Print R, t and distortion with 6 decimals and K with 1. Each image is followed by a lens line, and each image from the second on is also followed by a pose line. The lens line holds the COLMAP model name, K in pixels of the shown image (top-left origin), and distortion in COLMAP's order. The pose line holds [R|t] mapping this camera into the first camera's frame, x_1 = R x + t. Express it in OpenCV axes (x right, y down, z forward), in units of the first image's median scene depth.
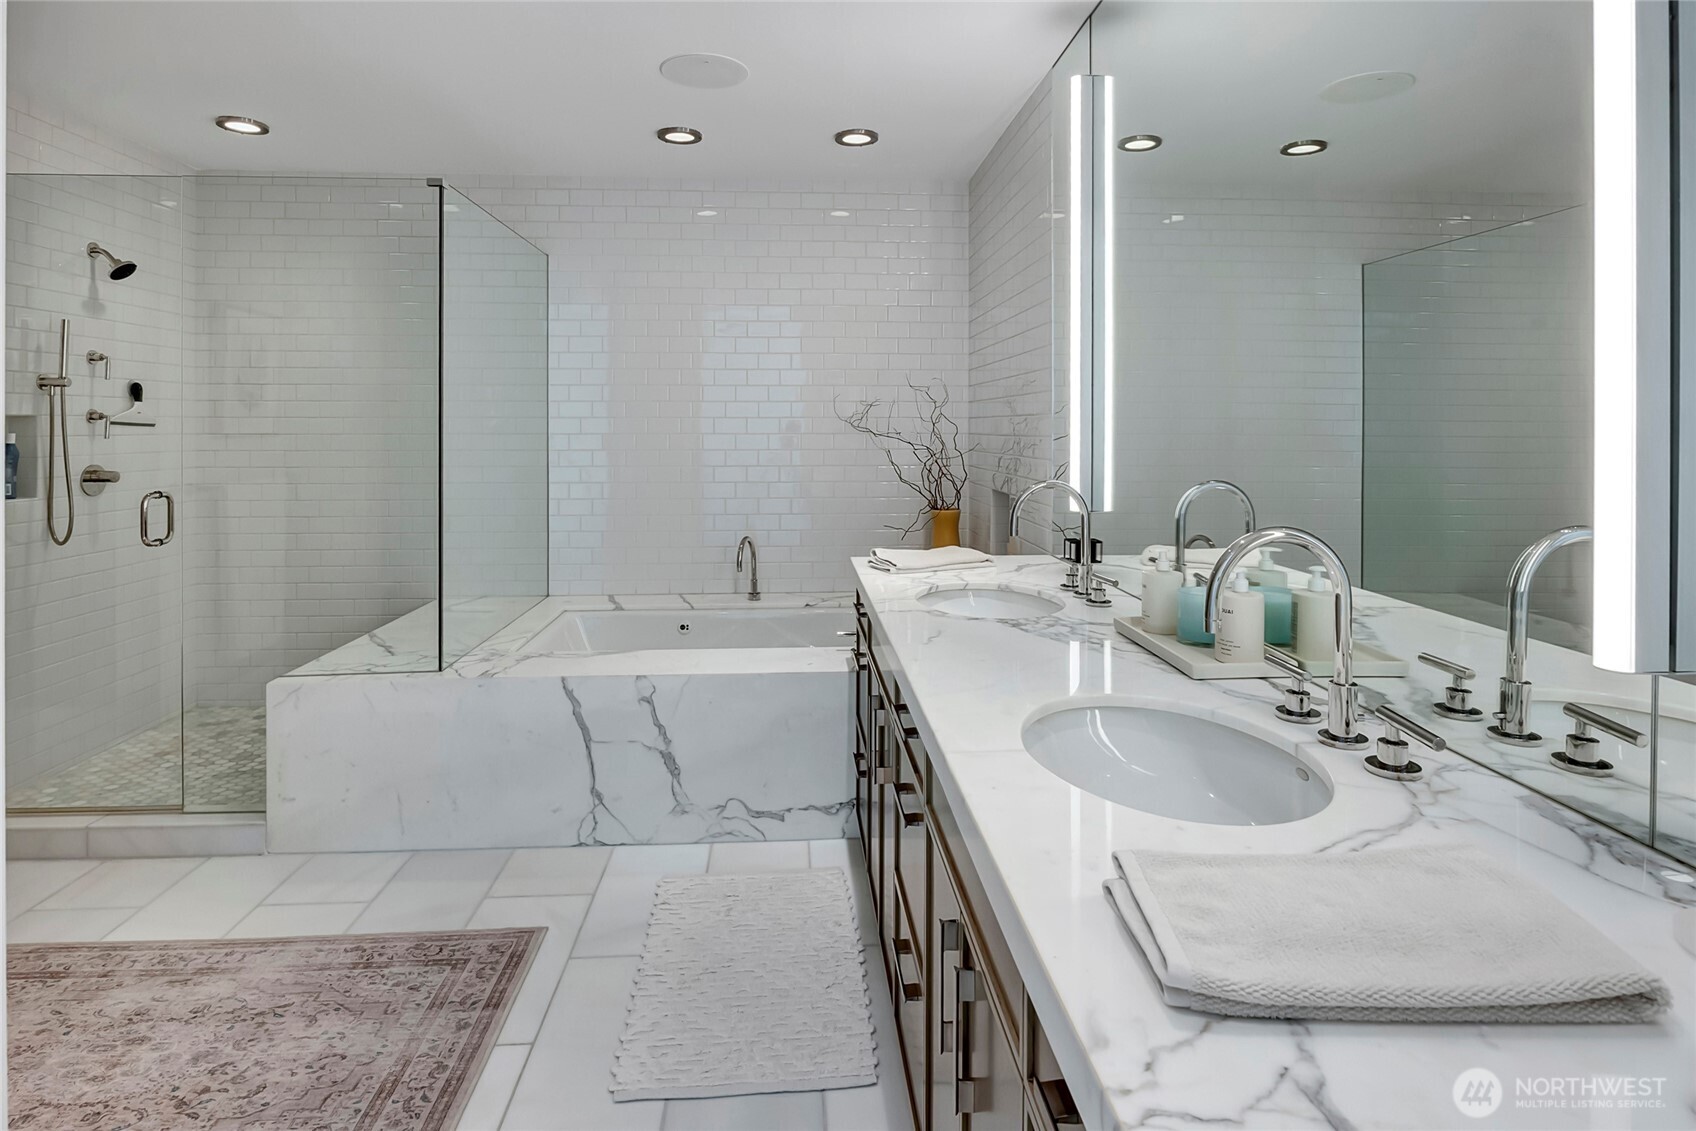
lens RADIAL K [[860.6, 0, 849.1], [0, 860.6, 441.6], [0, 0, 1]] dist [-0.001873, 0.000440]
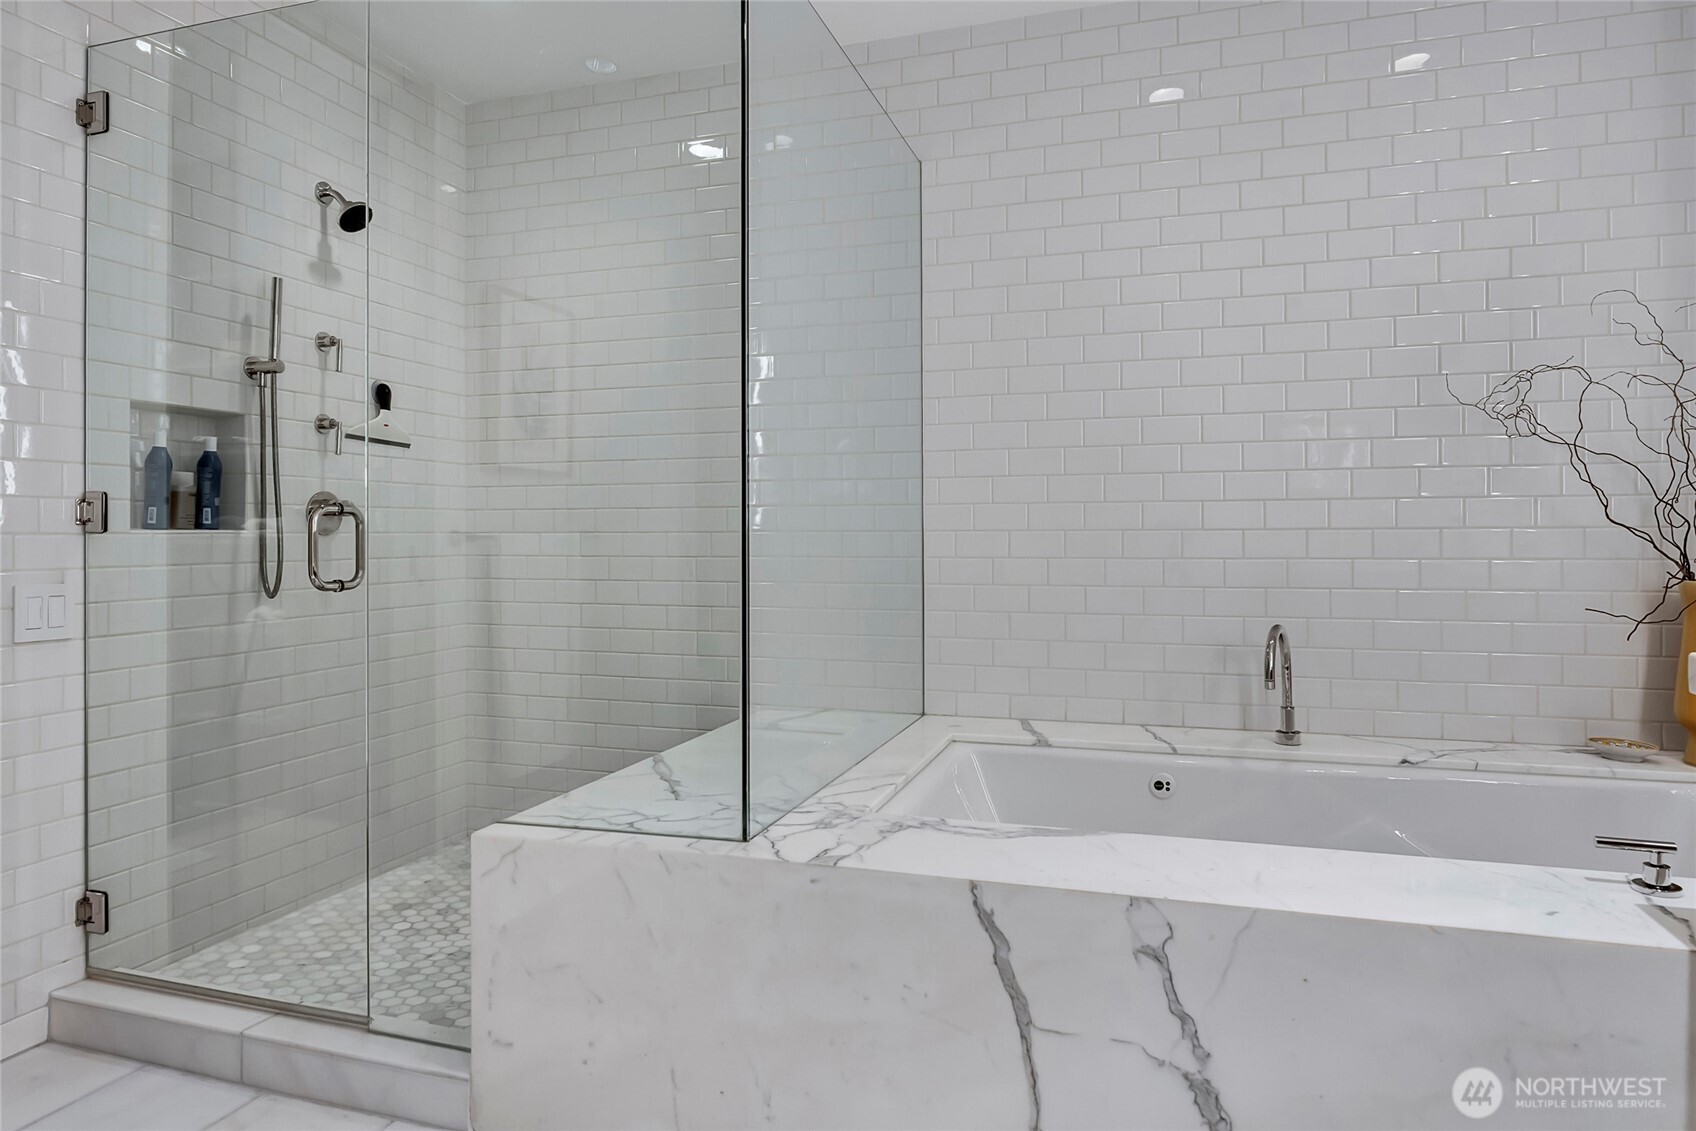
lens RADIAL K [[1020.9, 0, 849.7], [0, 1020.9, 539.9], [0, 0, 1]] dist [-0.005733, -0.002835]
pose [[0.925739, -0.005421, -0.378125, -0.154049], [0.003072, 0.999972, -0.006815, 0.075090], [0.378152, 0.005147, 0.925729, 0.383575]]
